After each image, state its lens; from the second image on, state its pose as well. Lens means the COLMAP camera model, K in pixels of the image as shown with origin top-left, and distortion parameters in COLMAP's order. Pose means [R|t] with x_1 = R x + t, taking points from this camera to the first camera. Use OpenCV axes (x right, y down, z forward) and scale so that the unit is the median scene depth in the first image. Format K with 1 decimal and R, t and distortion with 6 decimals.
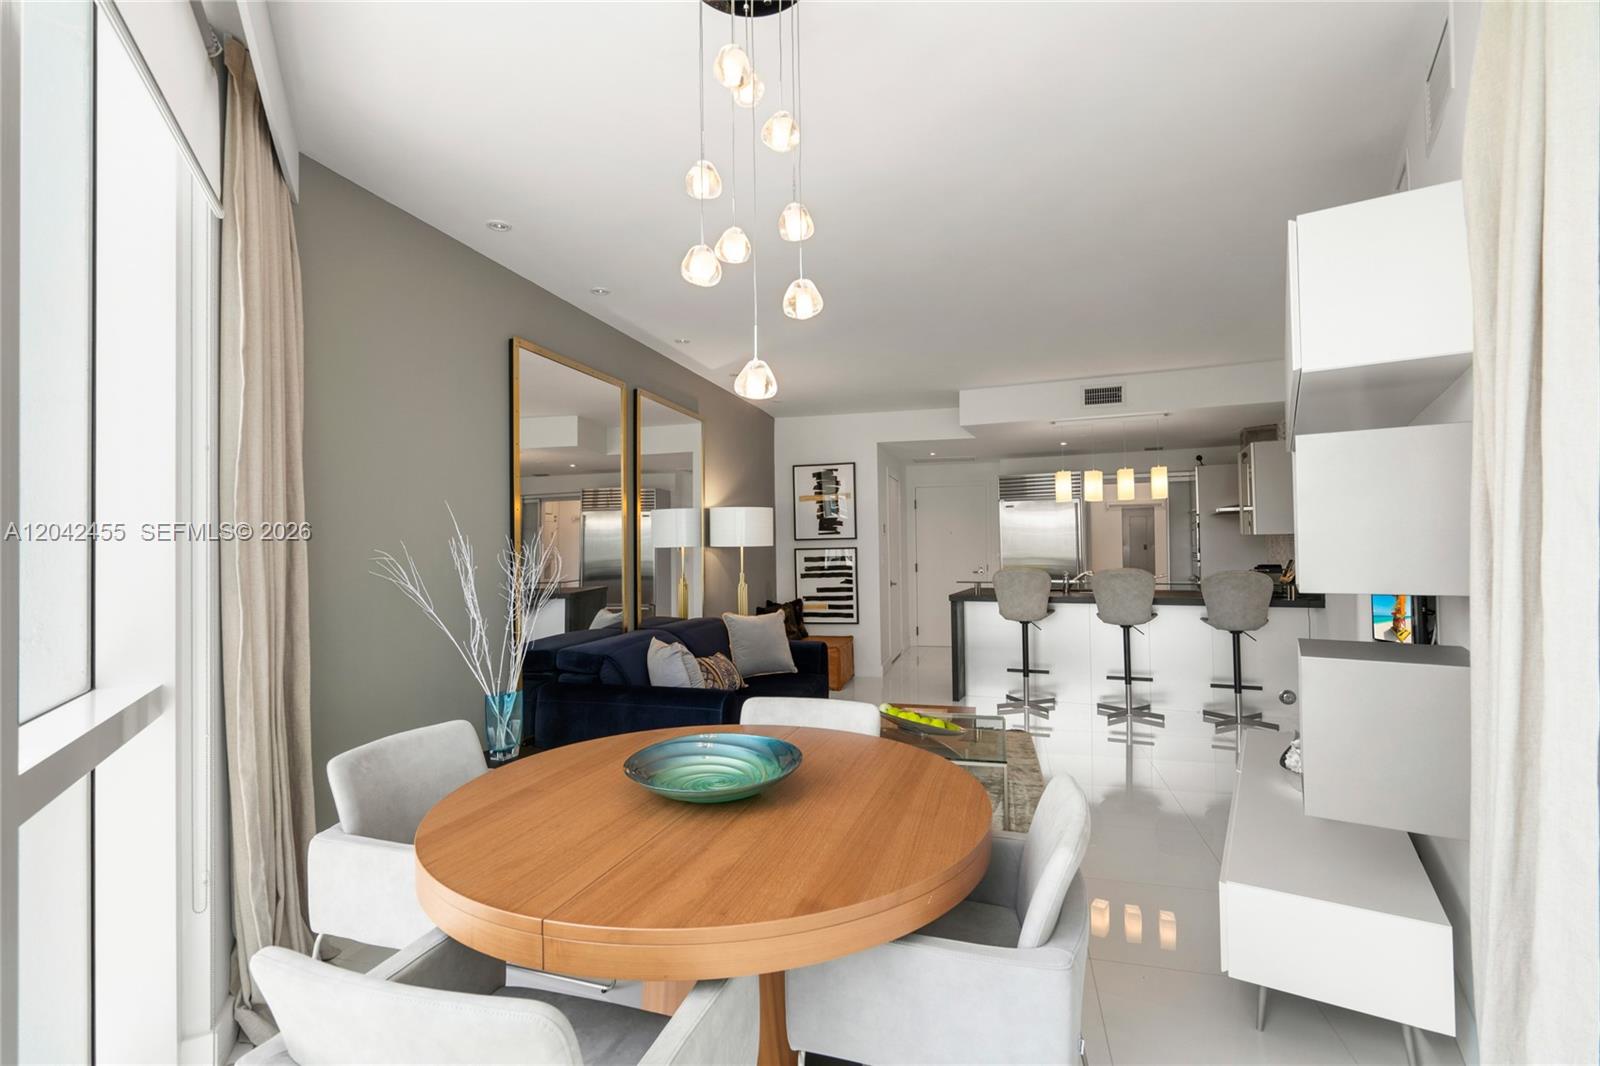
lens RADIAL K [[734.2, 0, 806.5], [0, 734.2, 534.1], [0, 0, 1]] dist [-0.001707, 0.000202]
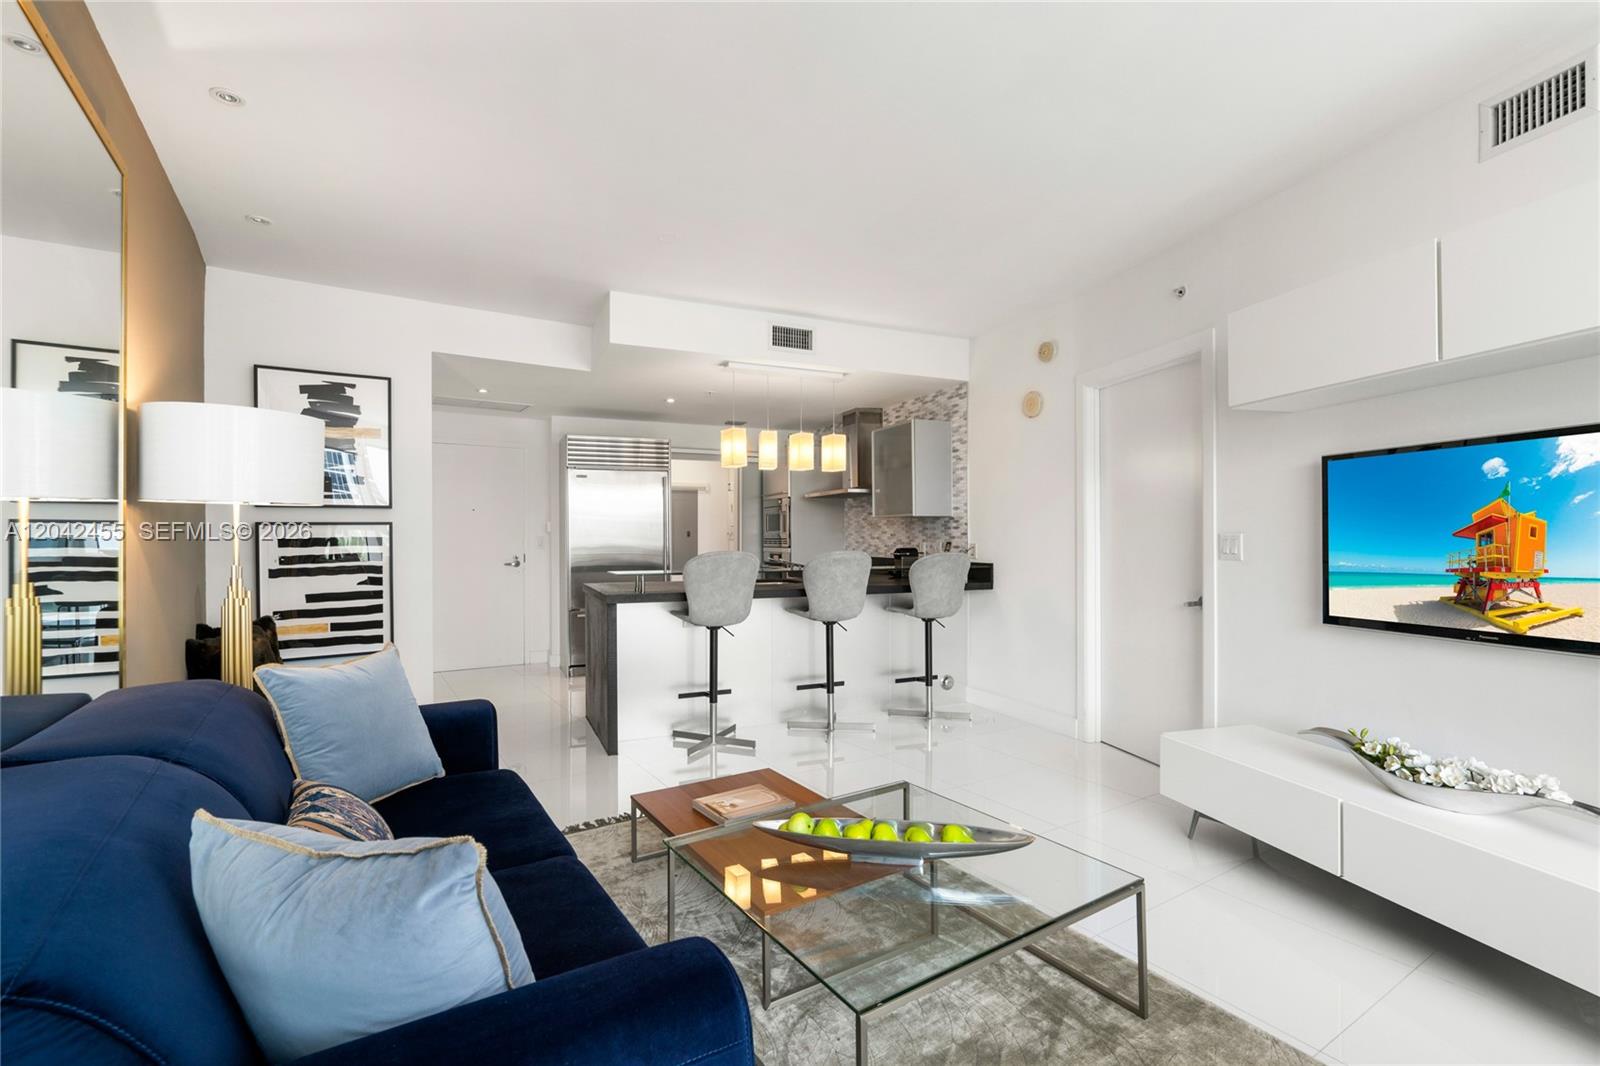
lens RADIAL K [[726.5, 0, 805.5], [0, 726.5, 533.6], [0, 0, 1]] dist [-0.001067, 0.000161]
pose [[0.672424, 0.015278, 0.740008, -0.139114], [-0.018839, 0.999816, -0.003523, 0.022741], [-0.739926, -0.011572, 0.672589, 0.360980]]
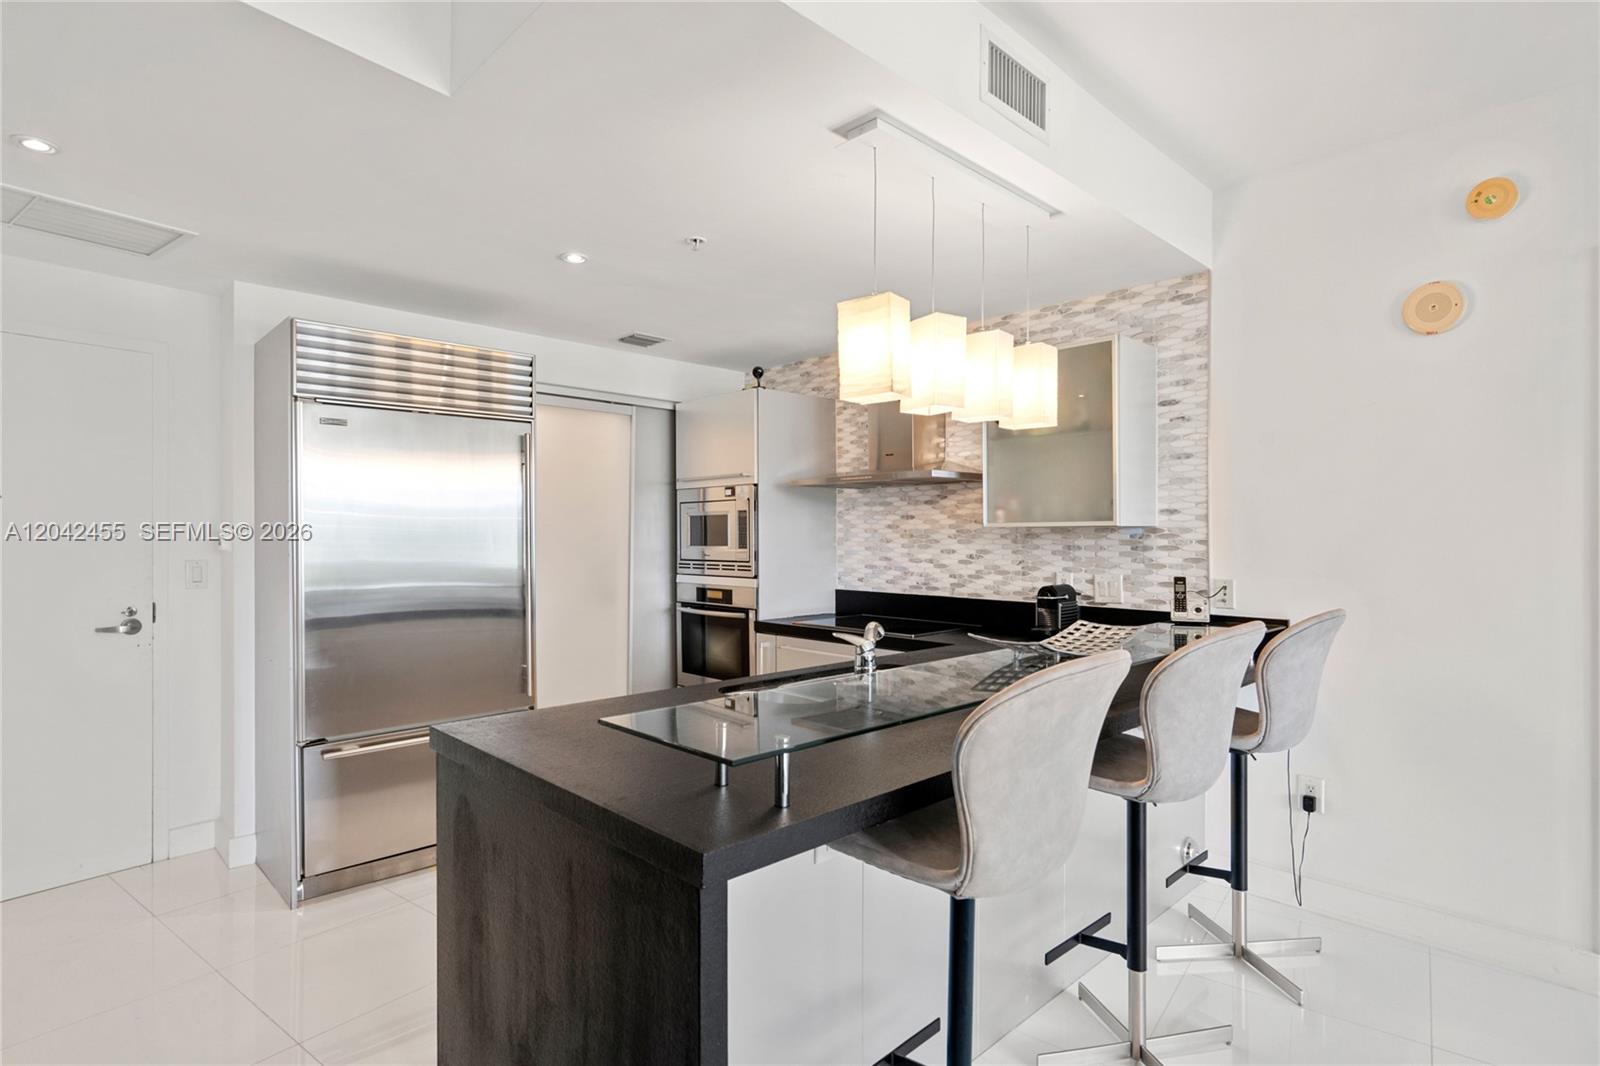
lens RADIAL K [[817.4, 0, 805.4], [0, 817.4, 536.6], [0, 0, 1]] dist [0.001170, -0.000024]
pose [[0.374982, 0.012616, 0.926946, 0.028173], [-0.019707, 0.999790, -0.005635, 0.011411], [-0.926823, -0.016155, 0.375152, 0.760260]]
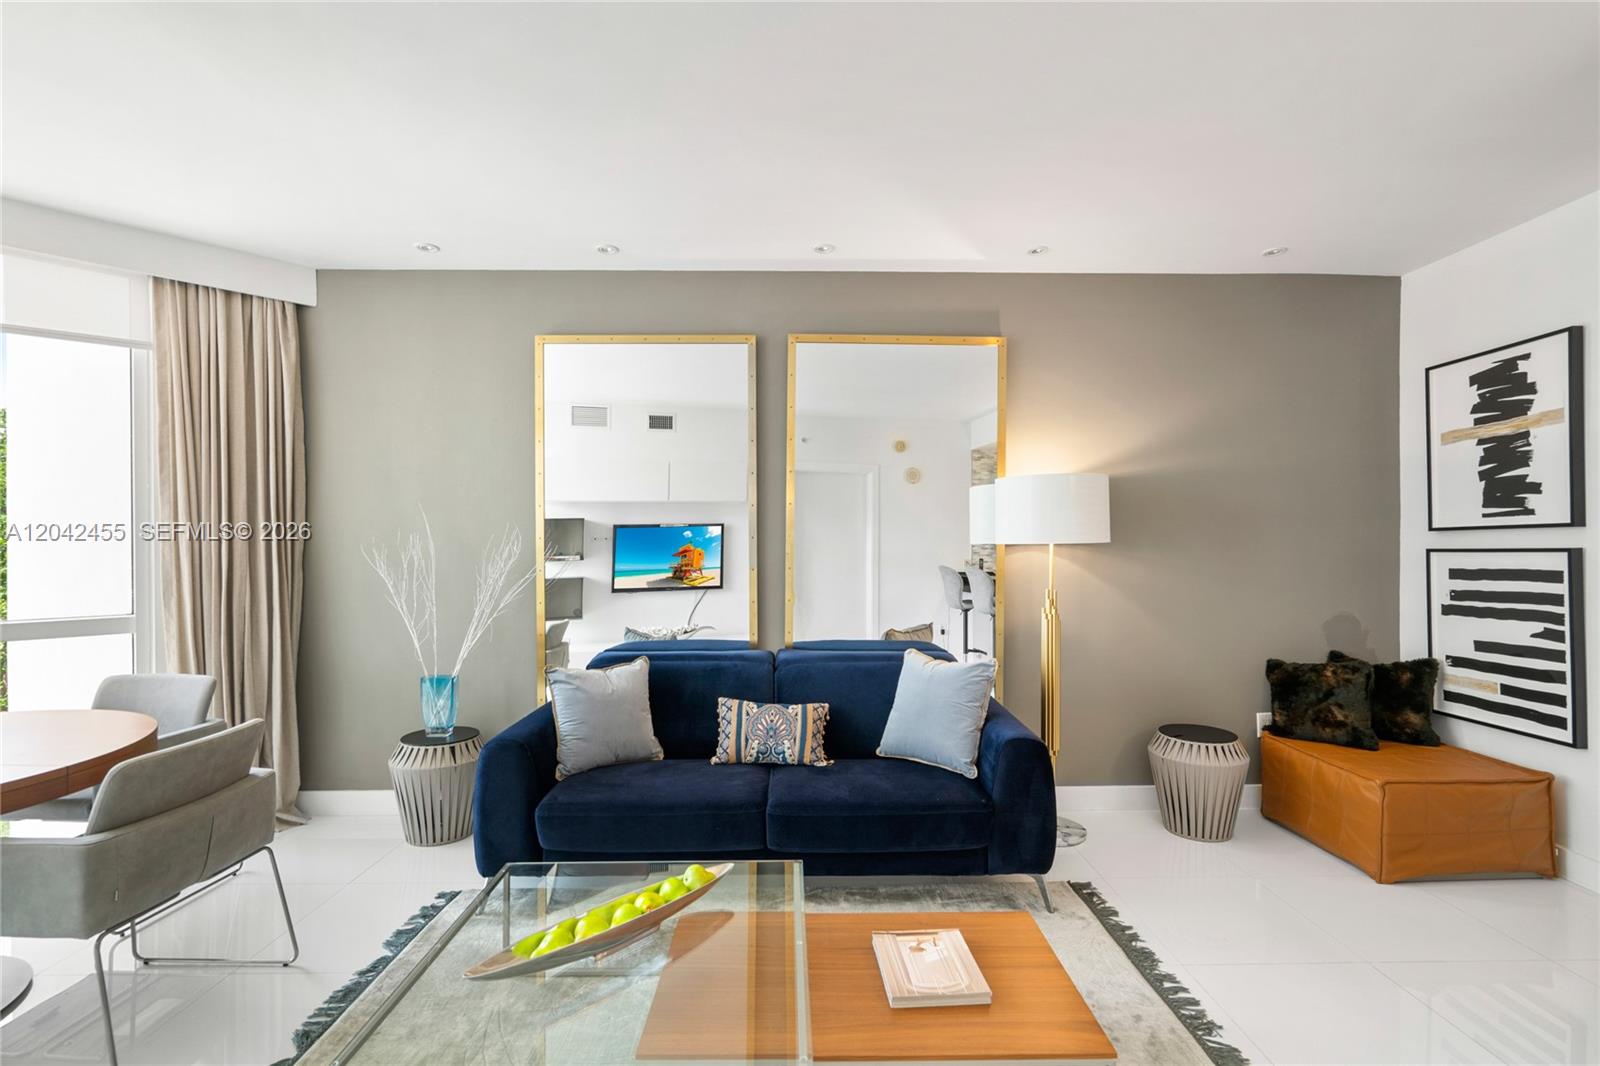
lens RADIAL K [[725.1, 0, 805.4], [0, 725.1, 548.5], [0, 0, 1]] dist [-0.002179, -0.000313]
pose [[0.270632, 0.017281, -0.962528, 0.321085], [0.015644, 0.999628, 0.022345, 0.003336], [0.962556, -0.021105, 0.270261, 0.510174]]
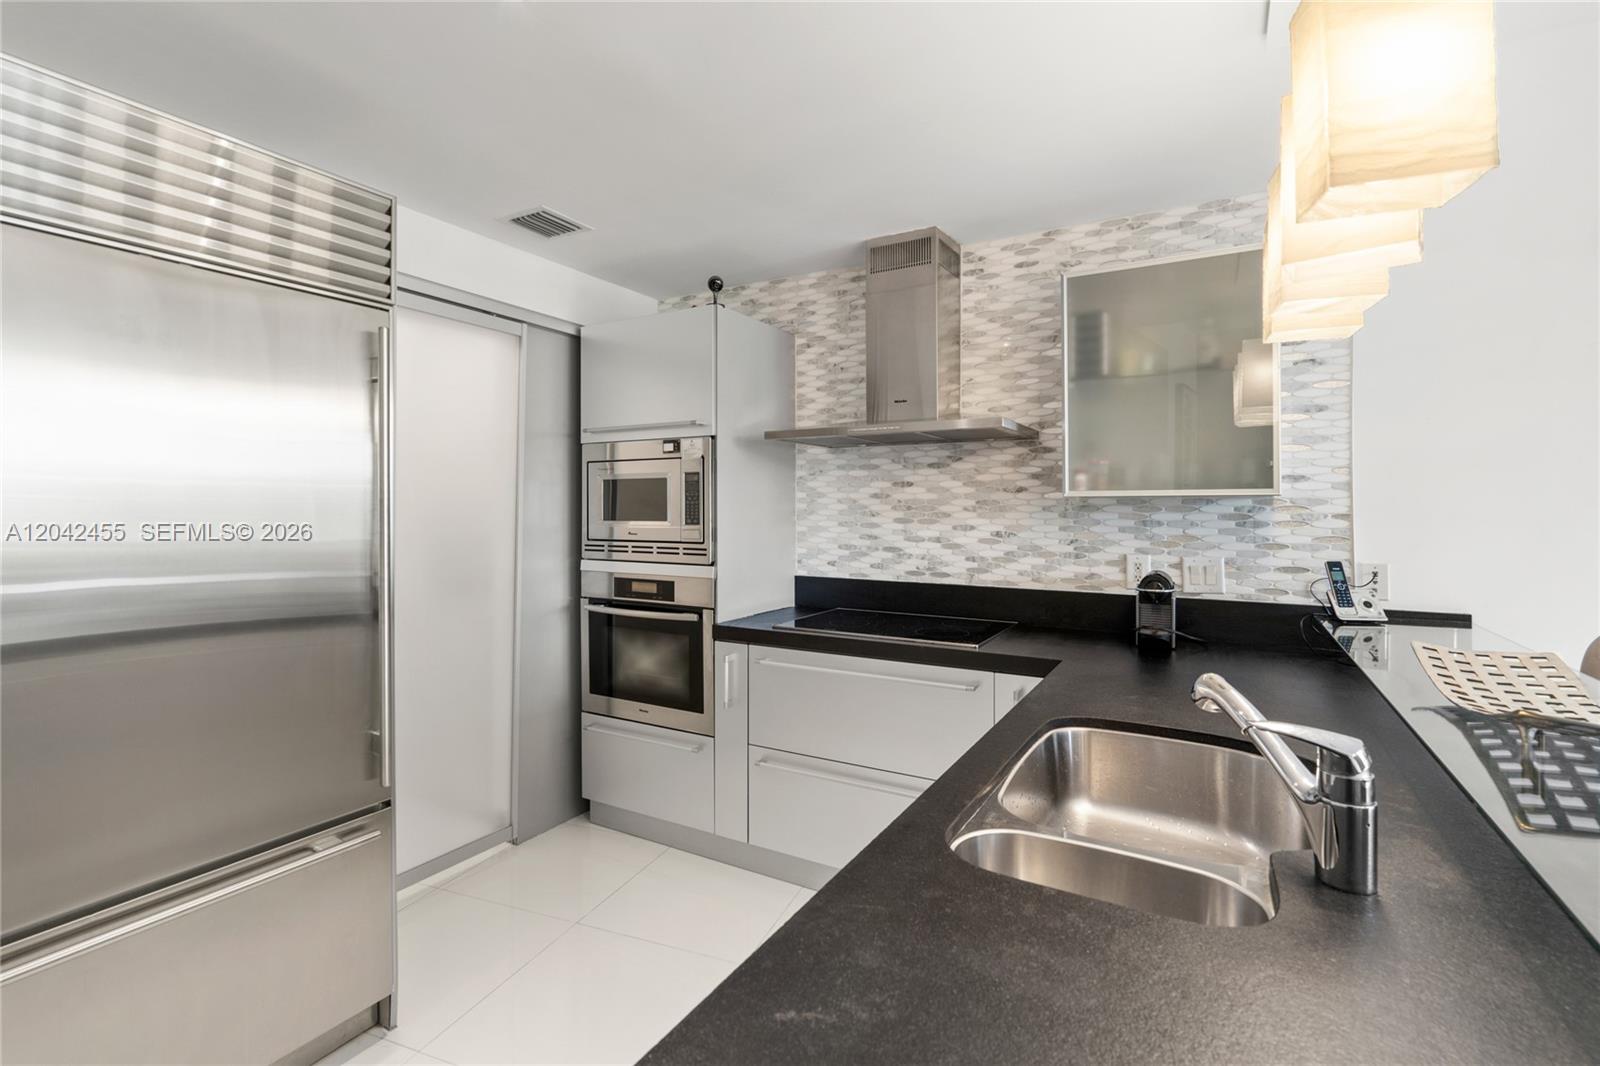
lens RADIAL K [[733.0, 0, 807.8], [0, 733.0, 501.1], [0, 0, 1]] dist [-0.001556, 0.000318]
pose [[0.102171, 0.023379, 0.994492, 0.176154], [-0.019724, 0.999575, -0.021472, 0.012250], [-0.994571, -0.017421, 0.102588, 0.917988]]
